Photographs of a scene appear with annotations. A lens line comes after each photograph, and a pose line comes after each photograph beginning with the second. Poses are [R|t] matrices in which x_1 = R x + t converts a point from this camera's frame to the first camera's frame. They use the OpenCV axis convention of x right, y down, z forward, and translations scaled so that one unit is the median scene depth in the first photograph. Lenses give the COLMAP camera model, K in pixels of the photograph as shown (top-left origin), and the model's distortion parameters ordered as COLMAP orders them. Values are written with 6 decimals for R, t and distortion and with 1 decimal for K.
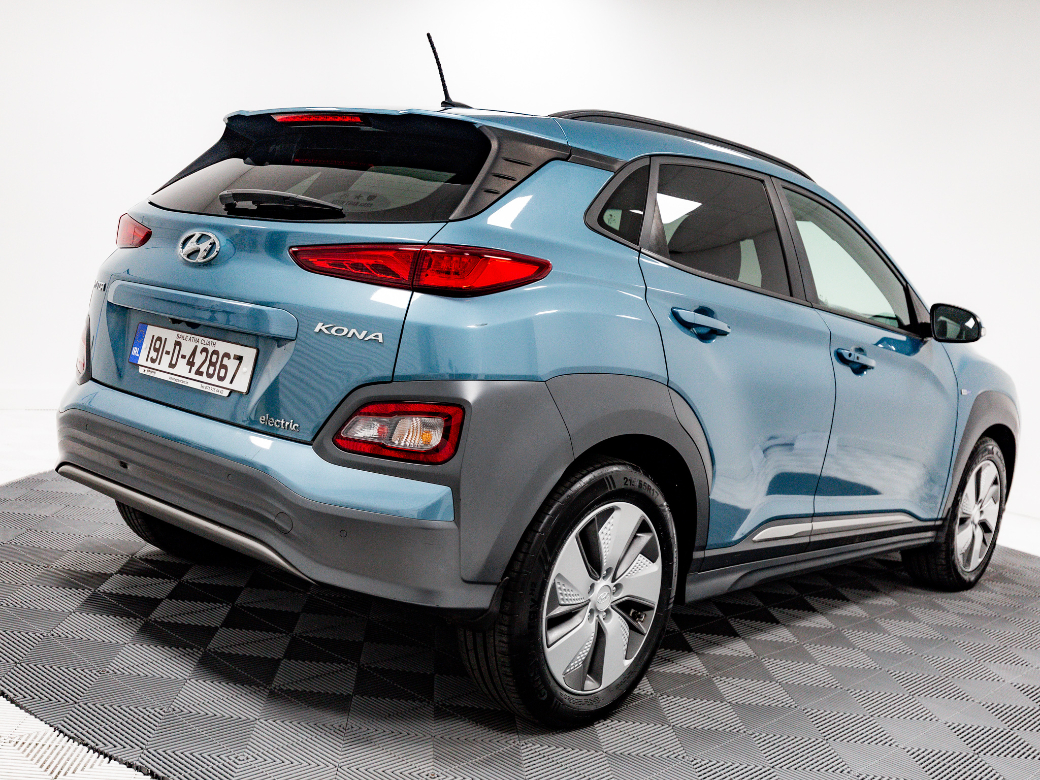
lens RADIAL K [[1113.3, 0, 520.0], [0, 1113.3, 390.0], [0, 0, 1]] dist [0.006485, 0.008565]
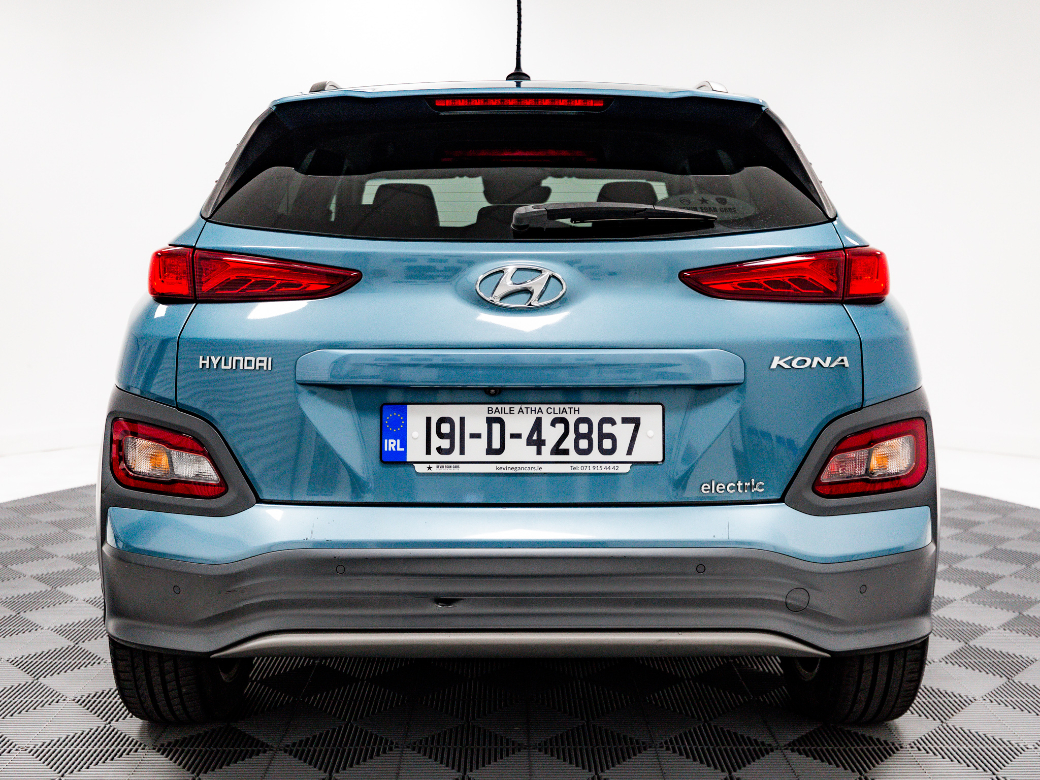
lens RADIAL K [[1113.3, 0, 520.0], [0, 1113.3, 390.0], [0, 0, 1]] dist [0.006485, 0.008565]
pose [[0.747473, -0.185767, 0.637789, -0.787099], [0.157185, 0.982298, 0.101895, -0.138434], [-0.645428, 0.024087, 0.763441, 0.445592]]
